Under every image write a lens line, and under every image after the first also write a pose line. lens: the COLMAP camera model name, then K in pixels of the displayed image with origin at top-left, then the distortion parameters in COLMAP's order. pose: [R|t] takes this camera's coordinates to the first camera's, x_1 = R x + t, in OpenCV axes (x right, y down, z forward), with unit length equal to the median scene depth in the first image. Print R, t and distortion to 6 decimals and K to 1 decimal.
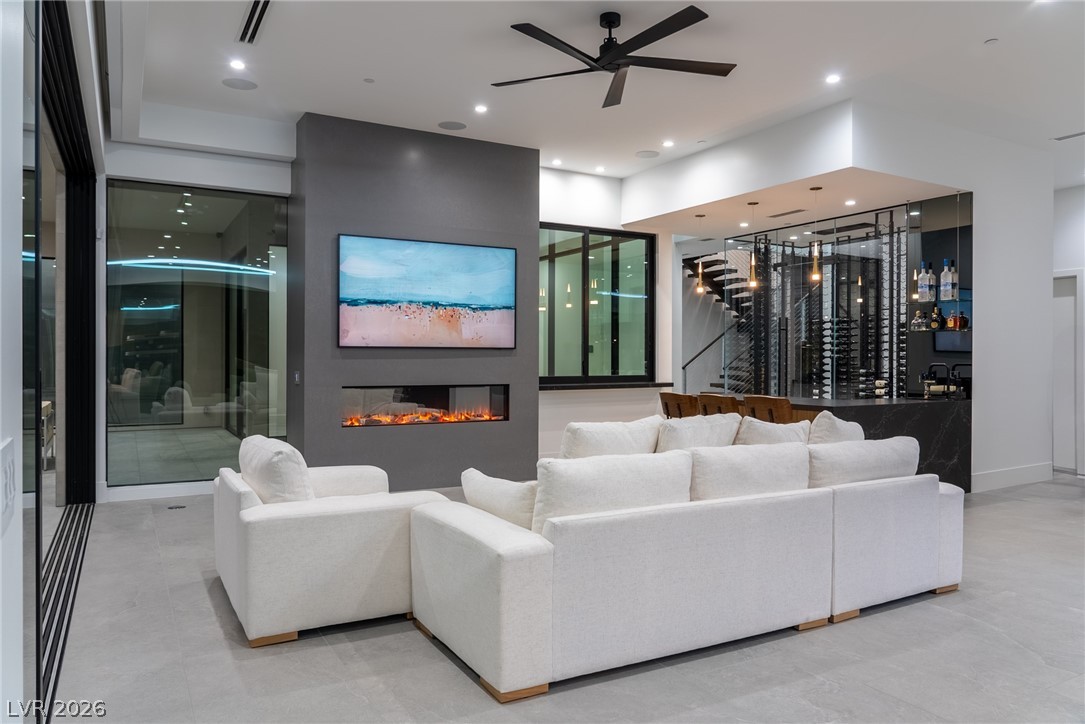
lens RADIAL K [[759.2, 0, 576.2], [0, 759.2, 357.0], [0, 0, 1]] dist [-0.004250, 0.000710]
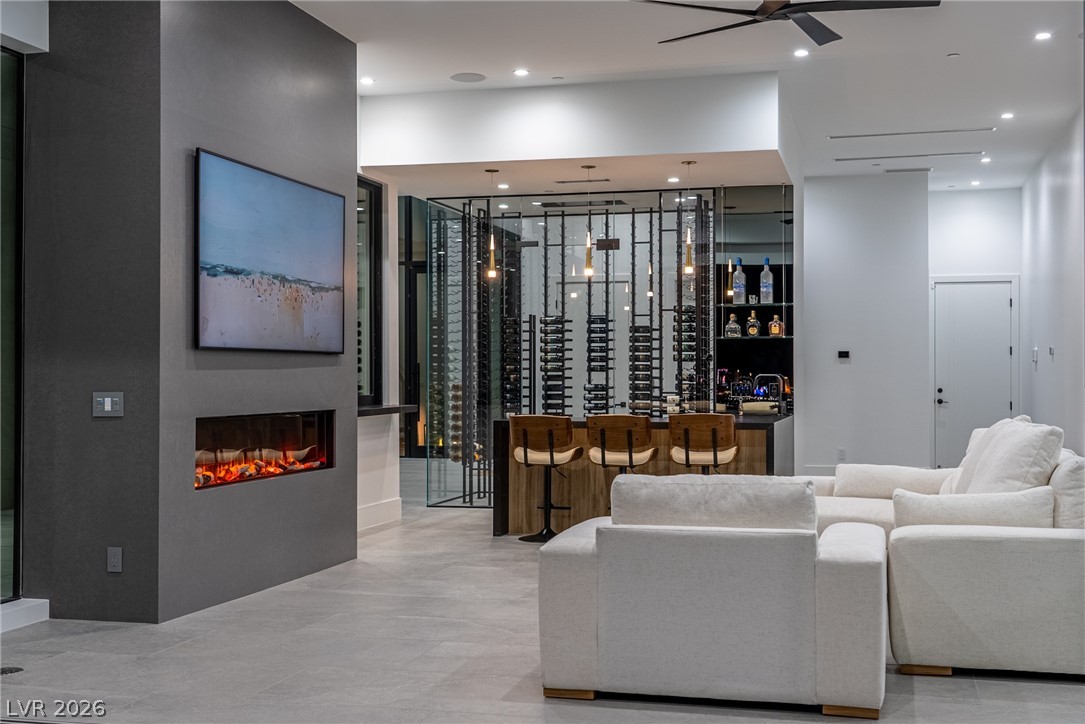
lens RADIAL K [[1222.9, 0, 599.8], [0, 1222.9, 361.4], [0, 0, 1]] dist [0.035946, 0.000000]
pose [[0.705229, 0.003654, 0.708970, -0.695288], [0.004945, 0.999937, -0.010073, 0.007181], [-0.708963, 0.010609, 0.705166, 0.131572]]
